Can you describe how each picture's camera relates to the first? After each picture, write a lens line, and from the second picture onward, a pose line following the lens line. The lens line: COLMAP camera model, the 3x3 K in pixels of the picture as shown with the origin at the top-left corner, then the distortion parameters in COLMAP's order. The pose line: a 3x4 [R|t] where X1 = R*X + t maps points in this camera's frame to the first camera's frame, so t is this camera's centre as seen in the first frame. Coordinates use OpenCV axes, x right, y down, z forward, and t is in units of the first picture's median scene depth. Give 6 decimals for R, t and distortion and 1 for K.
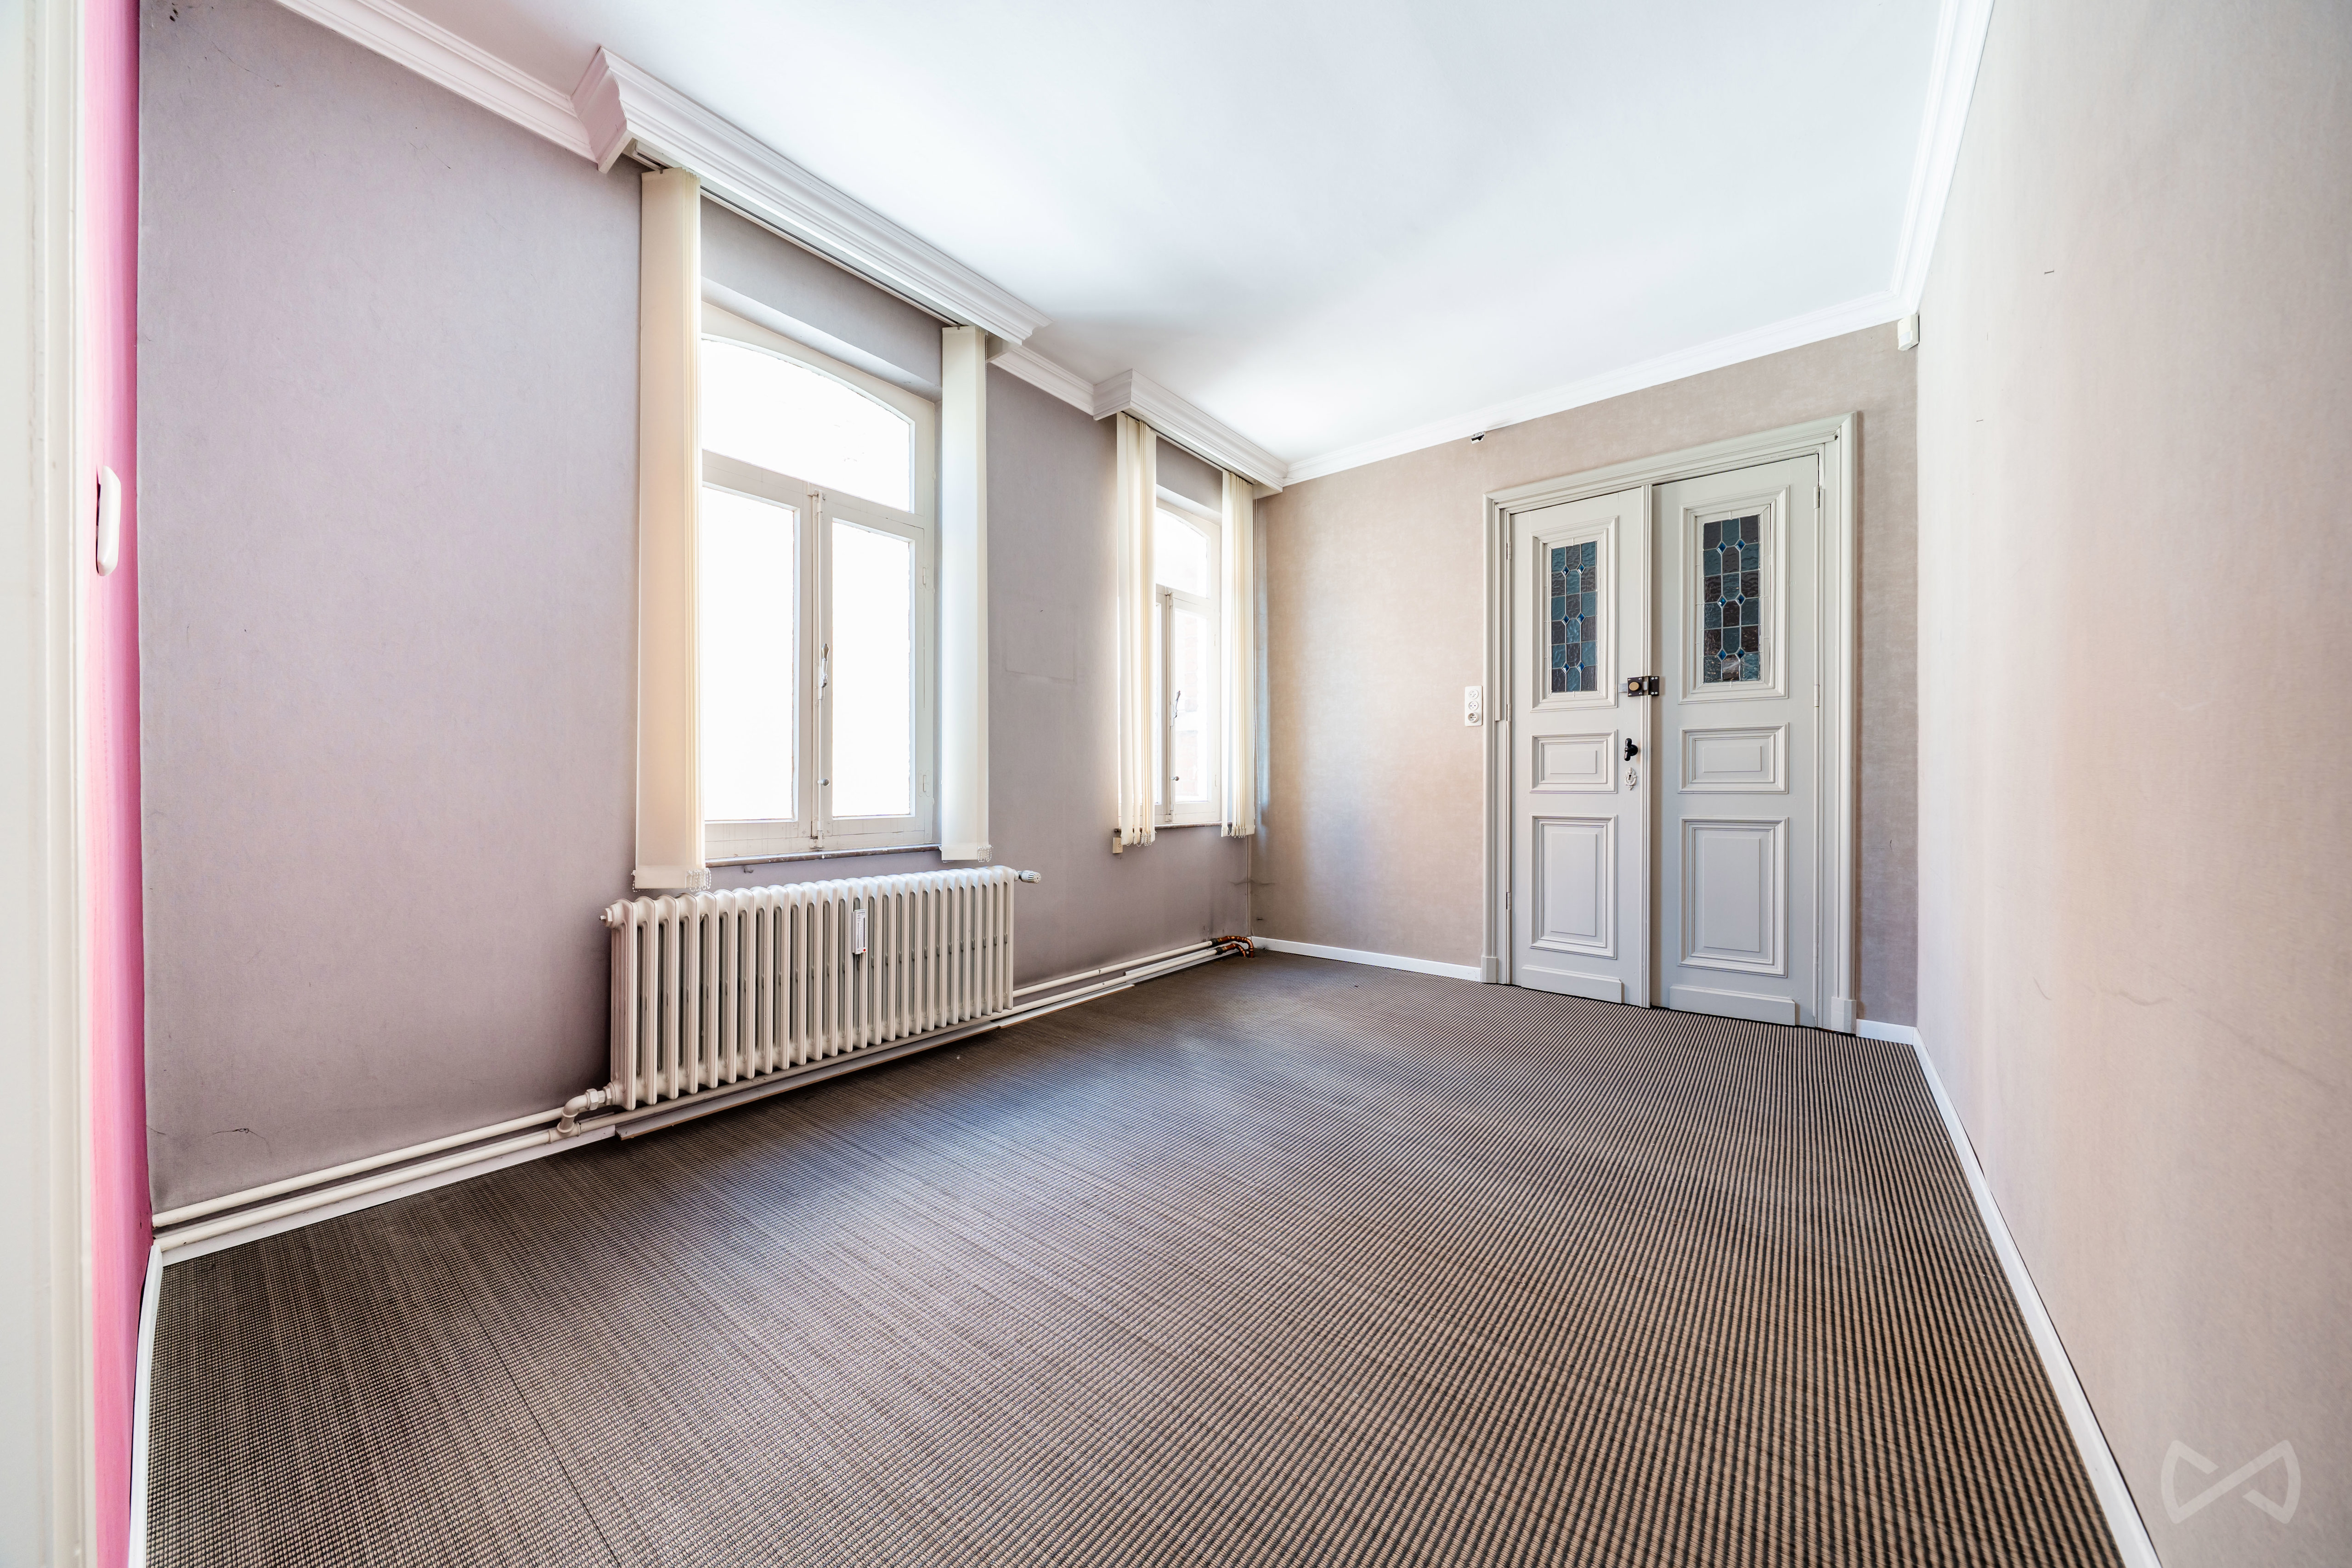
lens RADIAL K [[795.2, 0, 1168.5], [0, 795.2, 786.8], [0, 0, 1]] dist [-0.012969, 0.002177]
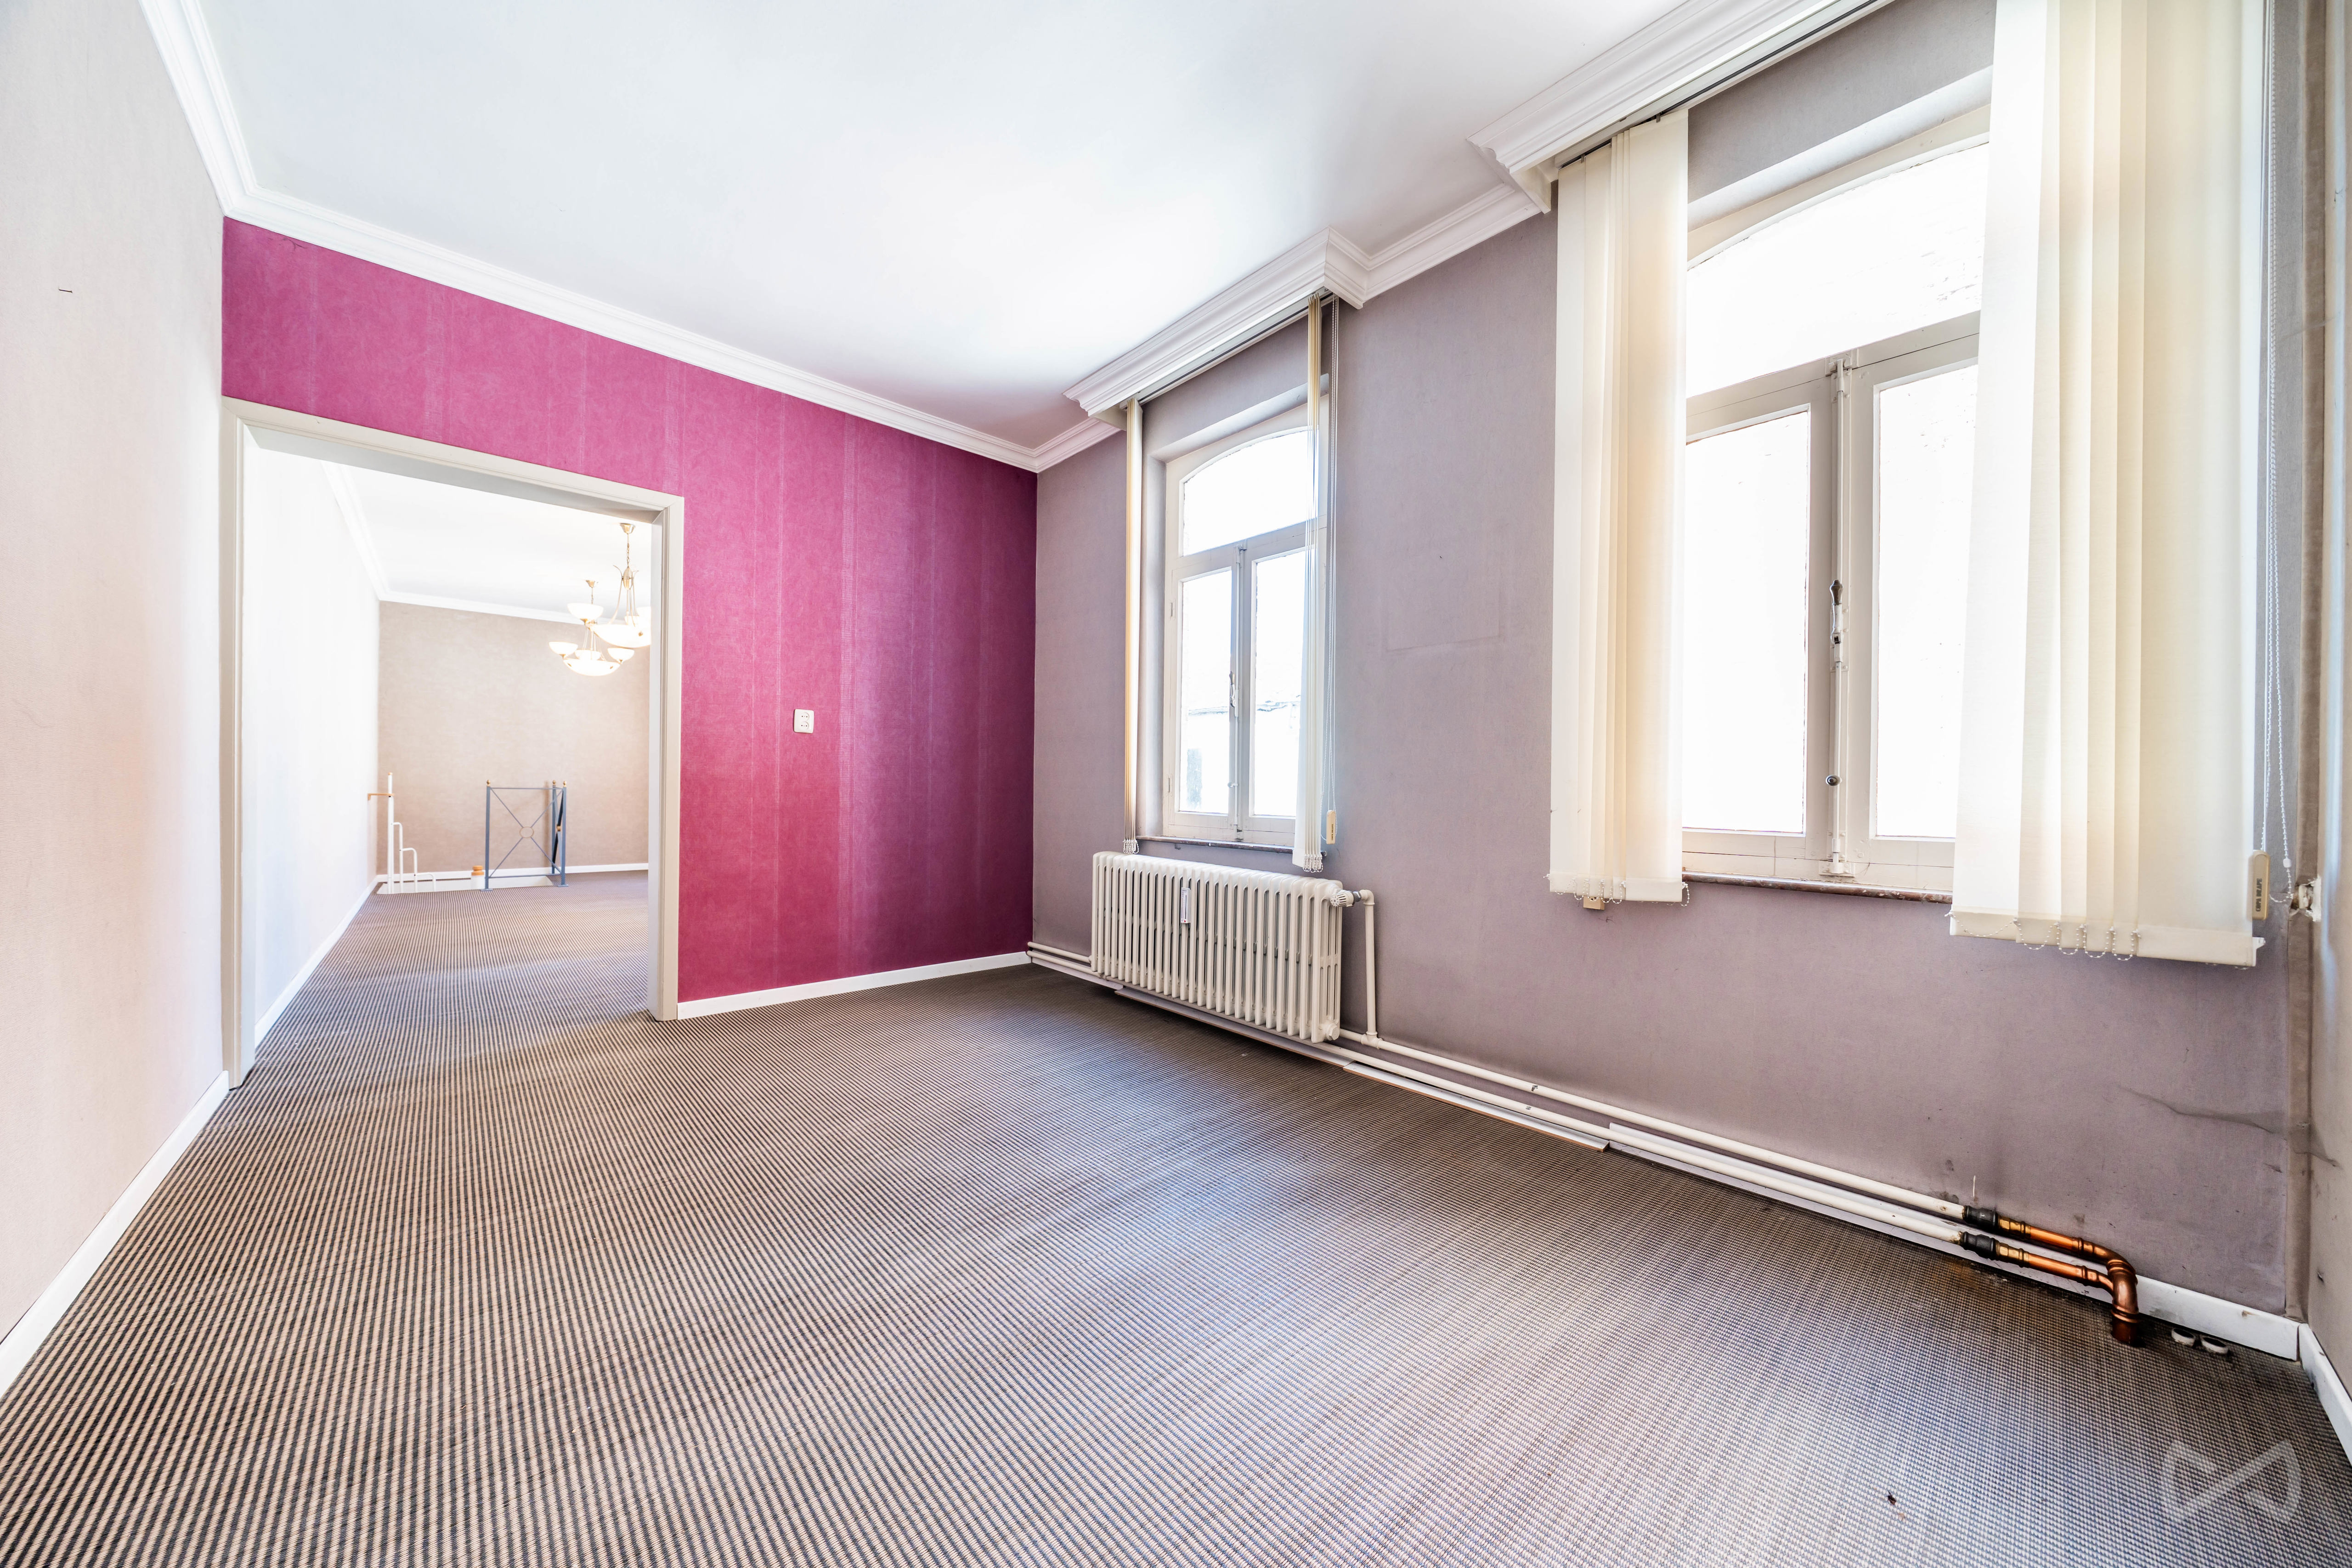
lens RADIAL K [[795.2, 0, 1168.5], [0, 795.2, 786.8], [0, 0, 1]] dist [-0.012969, 0.002177]
pose [[-0.166943, -0.001405, -0.985966, 0.760216], [-0.013838, 0.999904, 0.000918, -0.002865], [0.985869, 0.013797, -0.166946, 1.071228]]
